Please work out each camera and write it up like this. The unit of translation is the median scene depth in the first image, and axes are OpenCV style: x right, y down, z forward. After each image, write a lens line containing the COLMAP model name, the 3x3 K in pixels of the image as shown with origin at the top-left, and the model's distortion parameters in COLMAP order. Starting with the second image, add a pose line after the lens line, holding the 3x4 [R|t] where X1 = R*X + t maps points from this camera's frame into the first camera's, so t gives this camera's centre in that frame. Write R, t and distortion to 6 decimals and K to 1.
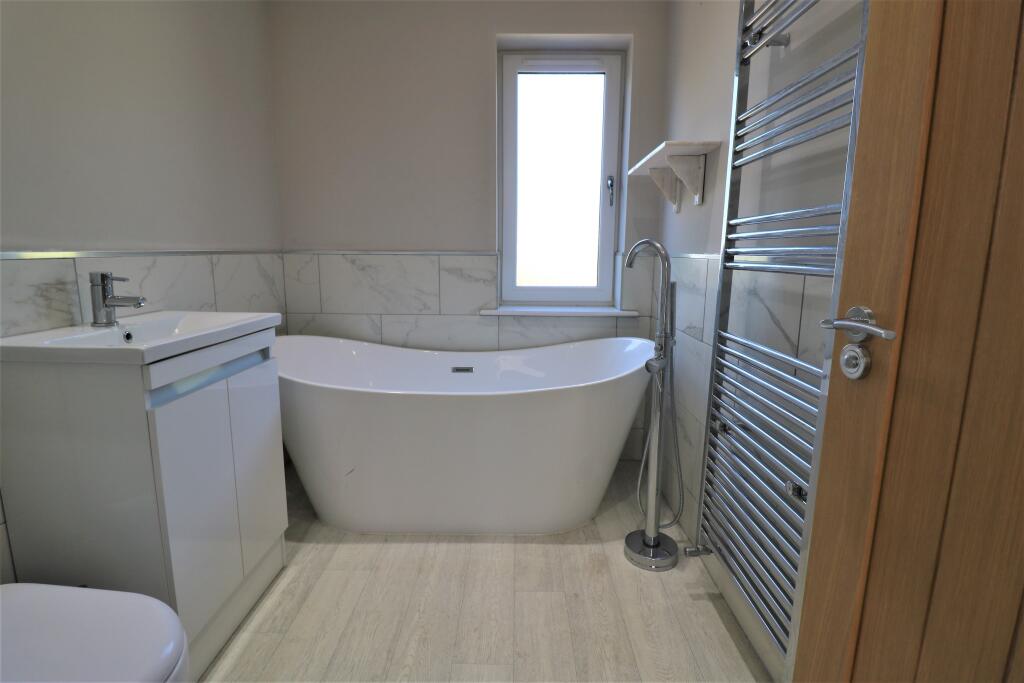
lens RADIAL K [[492.8, 0, 491.7], [0, 492.8, 339.6], [0, 0, 1]] dist [0.001018, -0.000794]
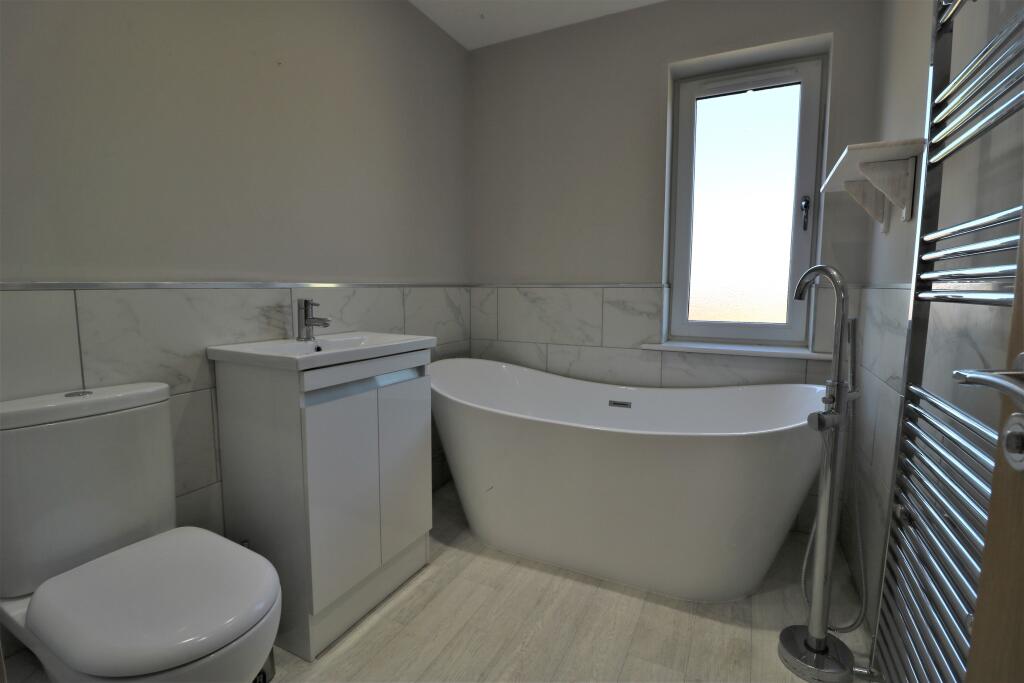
lens RADIAL K [[463.6, 0, 512.0], [0, 463.6, 341.5], [0, 0, 1]] dist [-0.002263, -0.000776]
pose [[0.908284, 0.044577, -0.415972, 0.159311], [-0.071273, 0.996259, -0.048863, -0.002787], [0.412238, 0.074029, 0.908064, 0.088251]]
